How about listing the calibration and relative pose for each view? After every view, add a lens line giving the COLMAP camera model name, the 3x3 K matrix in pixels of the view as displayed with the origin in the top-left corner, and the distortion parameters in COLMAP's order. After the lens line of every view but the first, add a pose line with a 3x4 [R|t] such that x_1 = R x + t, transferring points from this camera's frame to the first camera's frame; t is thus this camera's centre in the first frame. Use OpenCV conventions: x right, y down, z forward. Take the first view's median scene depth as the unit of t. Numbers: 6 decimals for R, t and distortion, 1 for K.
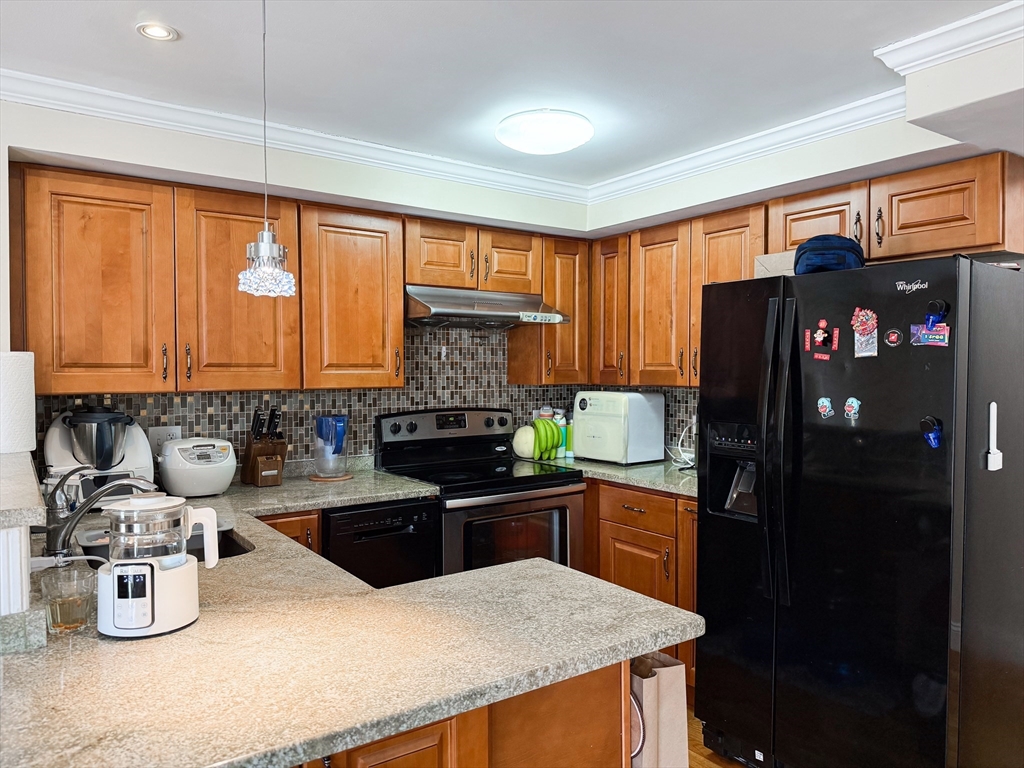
lens RADIAL K [[719.6, 0, 512.0], [0, 719.6, 384.0], [0, 0, 1]] dist [0.113392, -0.180310]
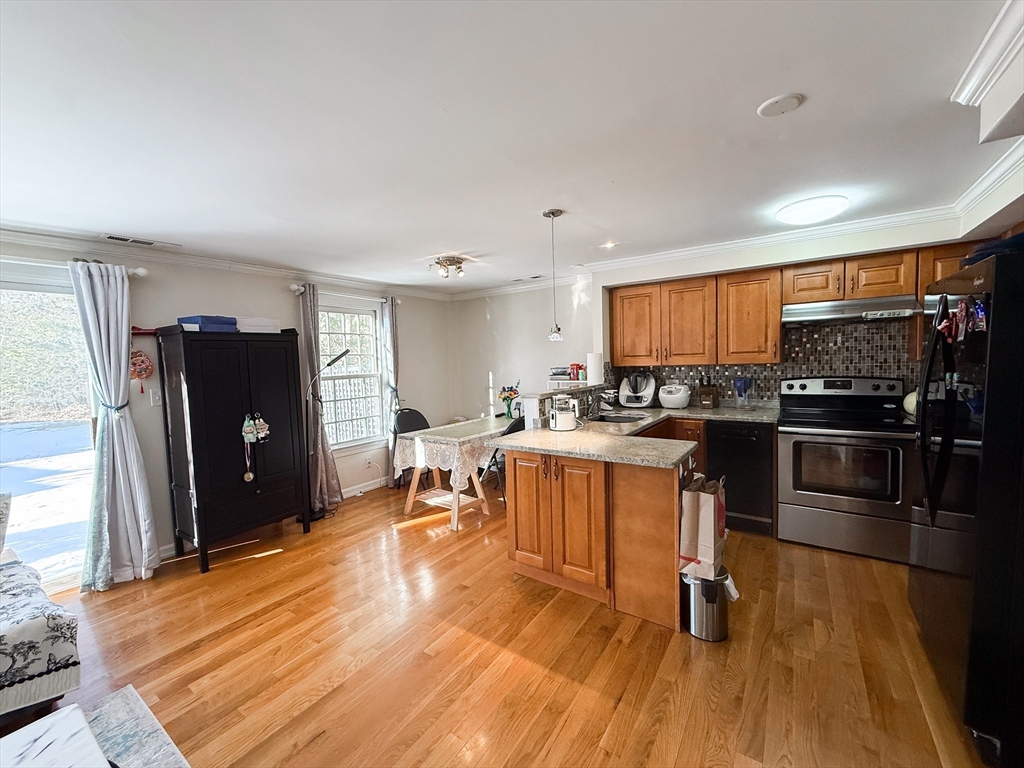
lens RADIAL K [[413.3, 0, 512.0], [0, 413.3, 384.0], [0, 0, 1]] dist [-0.002064, -0.000074]
pose [[0.341158, 0.044872, -0.938934, 0.549635], [0.010074, 0.998628, 0.051385, -0.003272], [0.939952, -0.026989, 0.340238, 0.024678]]
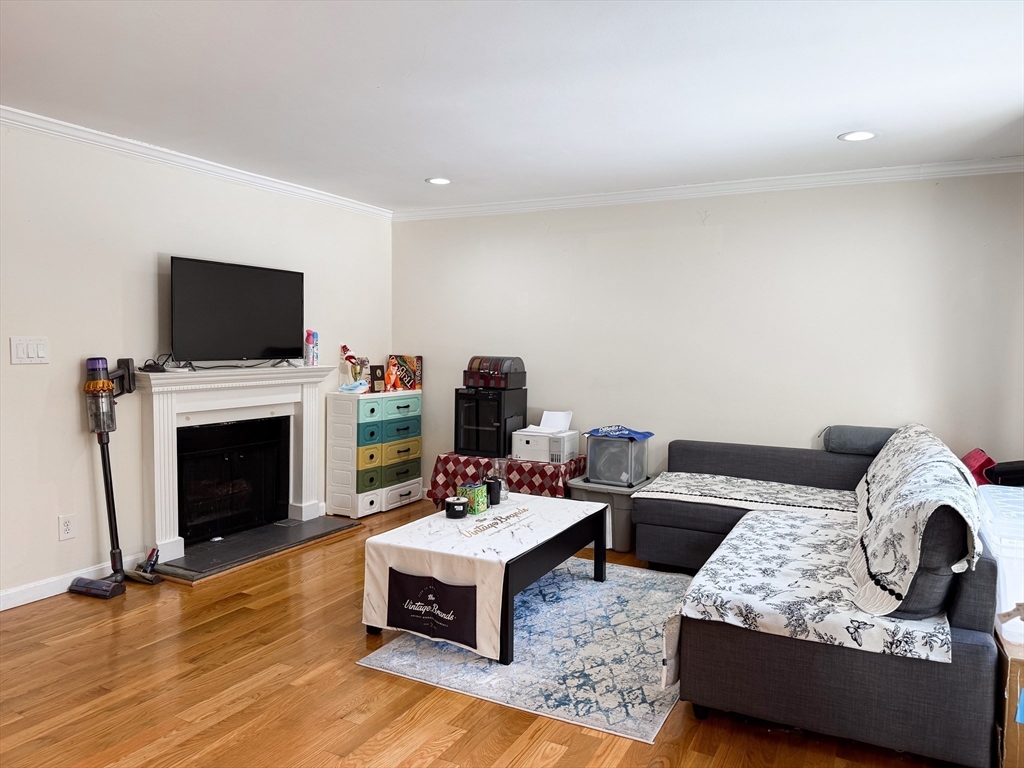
lens RADIAL K [[719.6, 0, 512.0], [0, 719.6, 384.0], [0, 0, 1]] dist [0.113392, -0.180310]
pose [[-0.456691, -0.060807, 0.887545, -0.657237], [0.005329, 0.997456, 0.071079, 0.034355], [-0.889609, 0.037191, -0.455206, 0.140584]]
